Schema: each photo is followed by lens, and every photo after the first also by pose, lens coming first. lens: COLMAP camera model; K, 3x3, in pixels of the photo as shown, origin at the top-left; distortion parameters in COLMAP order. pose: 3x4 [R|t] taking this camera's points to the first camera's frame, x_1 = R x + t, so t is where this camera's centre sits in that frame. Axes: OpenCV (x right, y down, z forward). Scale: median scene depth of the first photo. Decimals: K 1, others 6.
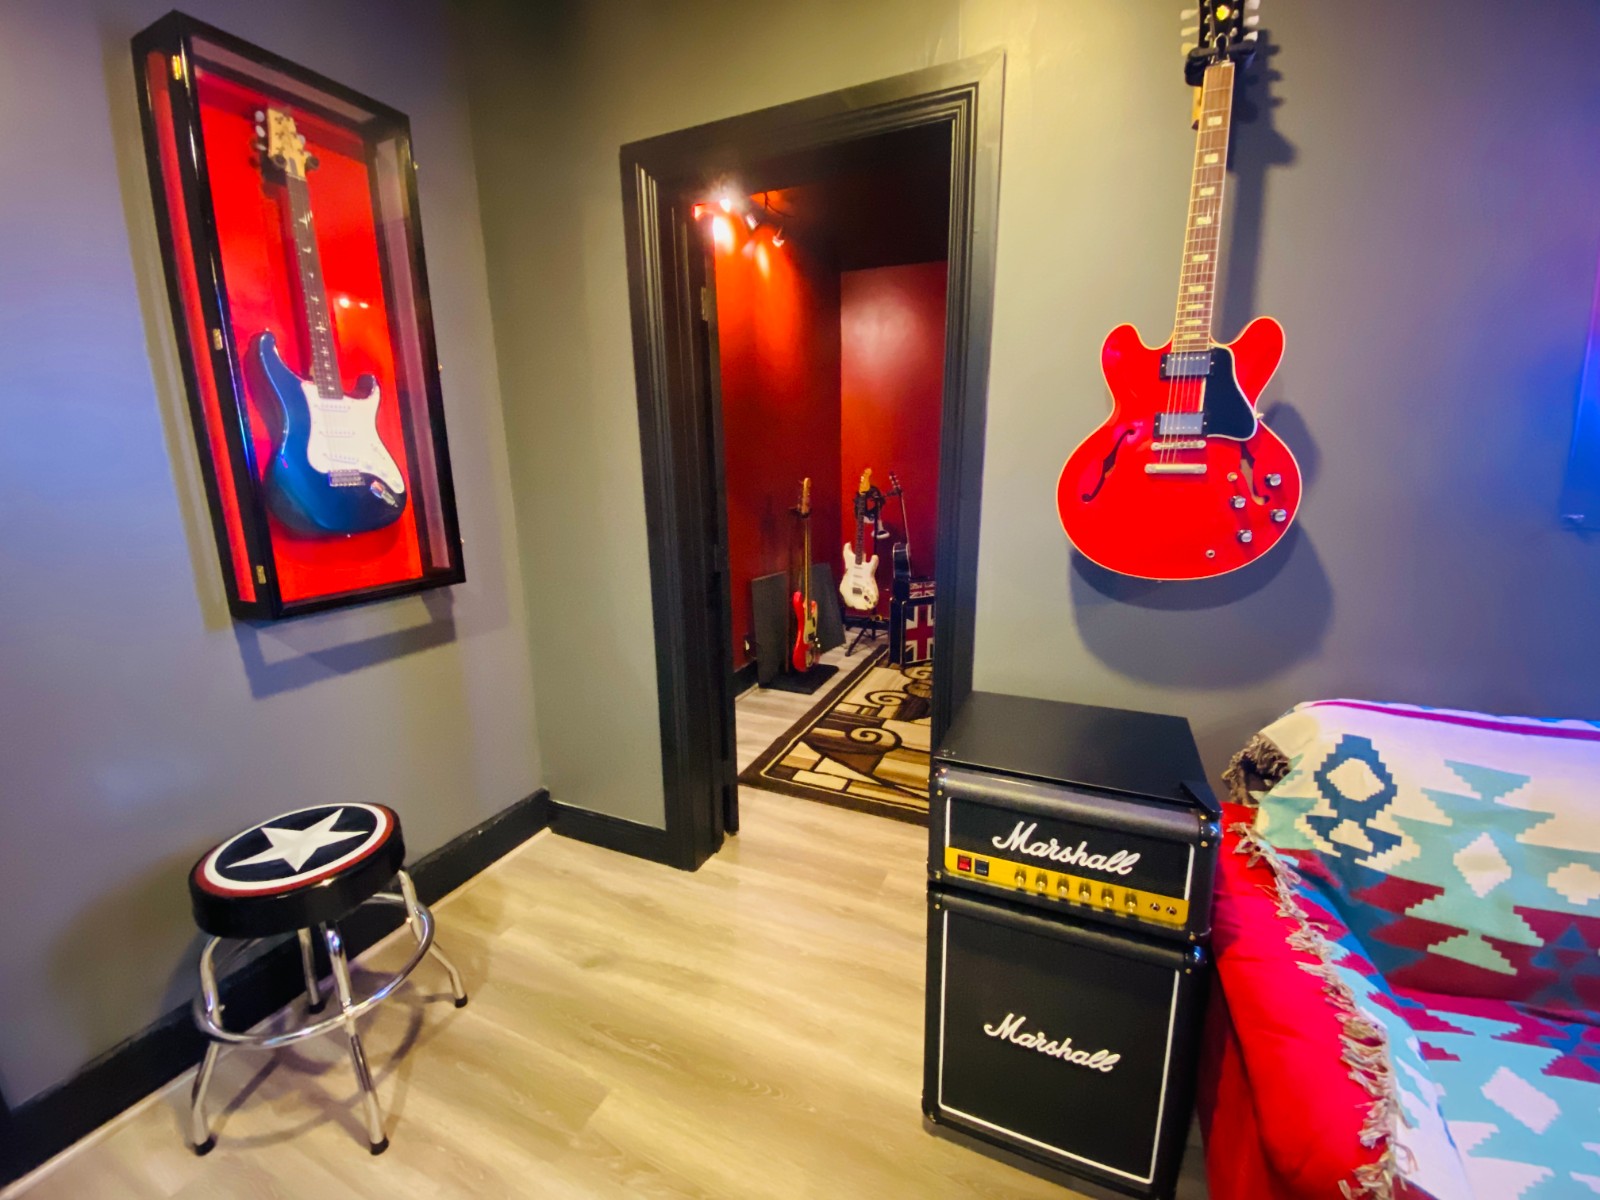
lens RADIAL K [[647.5, 0, 800.0], [0, 647.5, 600.0], [0, 0, 1]] dist [0.000023, -0.000002]
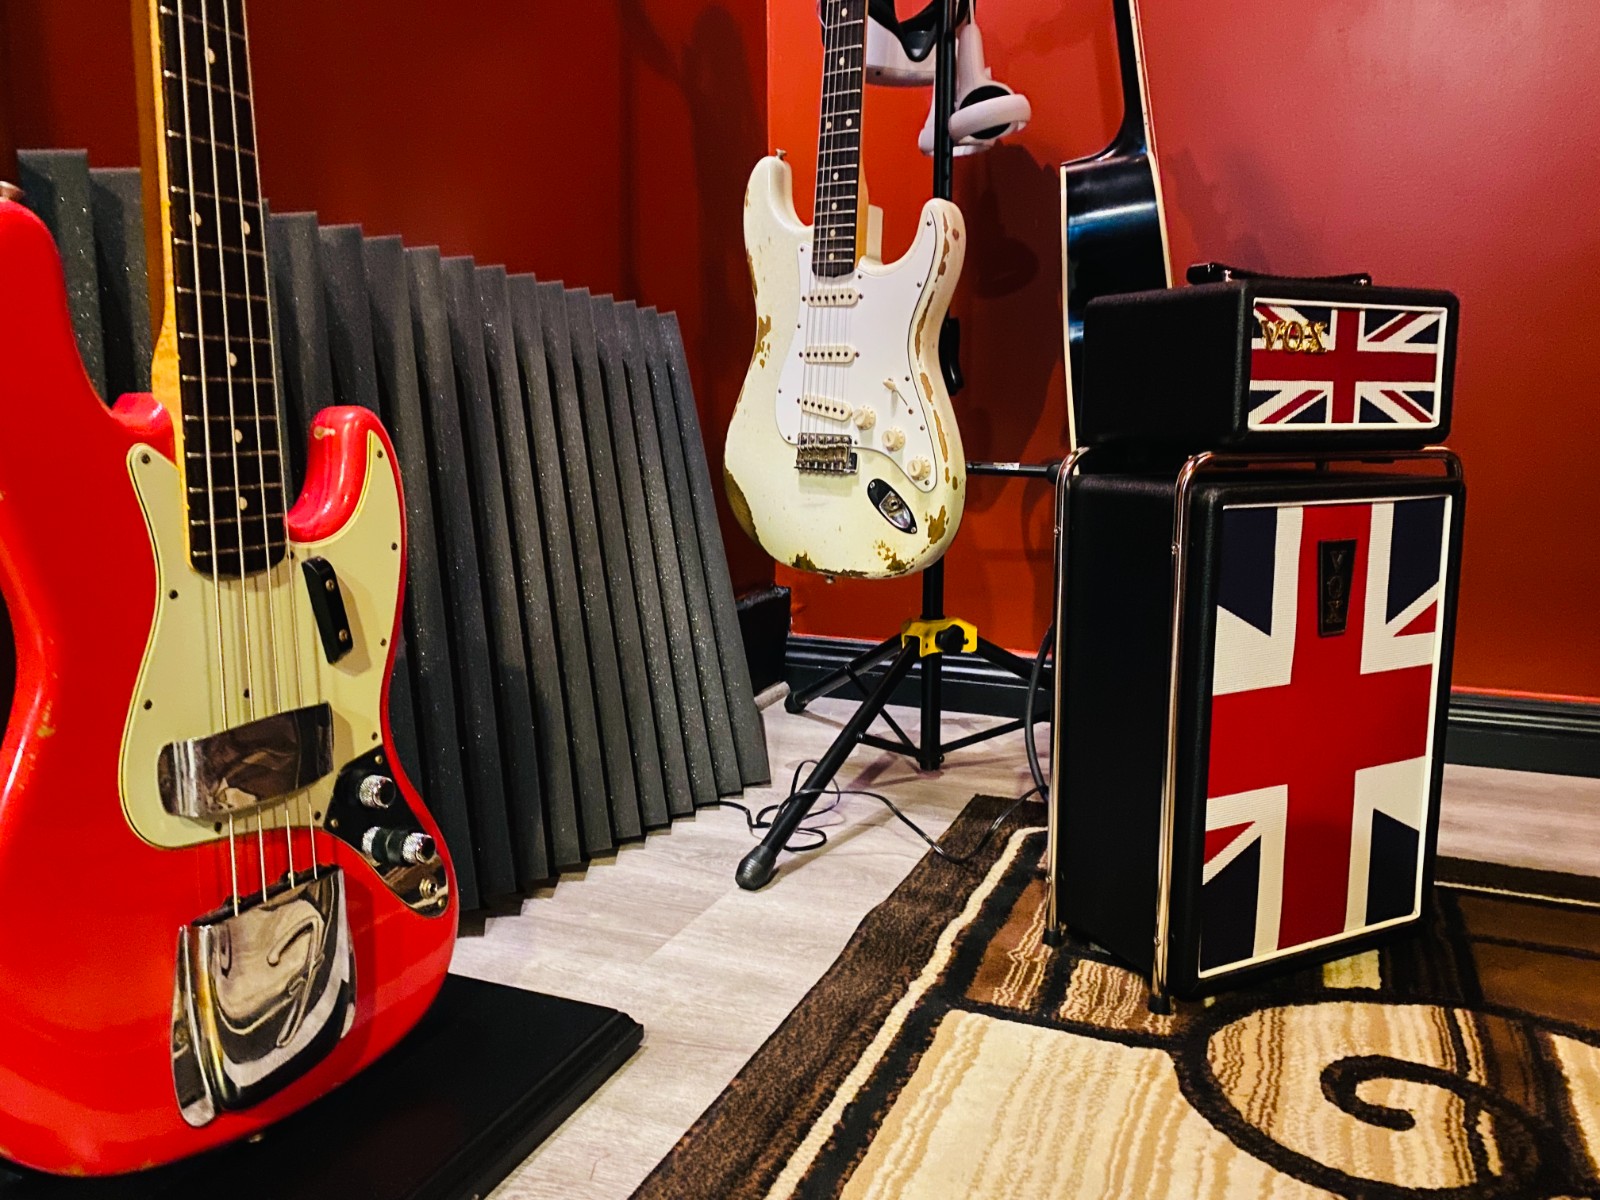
lens RADIAL K [[1225.3, 0, 800.0], [0, 1225.3, 600.0], [0, 0, 1]] dist [0.000560, 0.000524]
pose [[0.999884, 0.006526, 0.013738, 0.079186], [-0.005794, 0.998595, -0.052674, 0.037093], [-0.014063, 0.052589, 0.998517, 0.717954]]
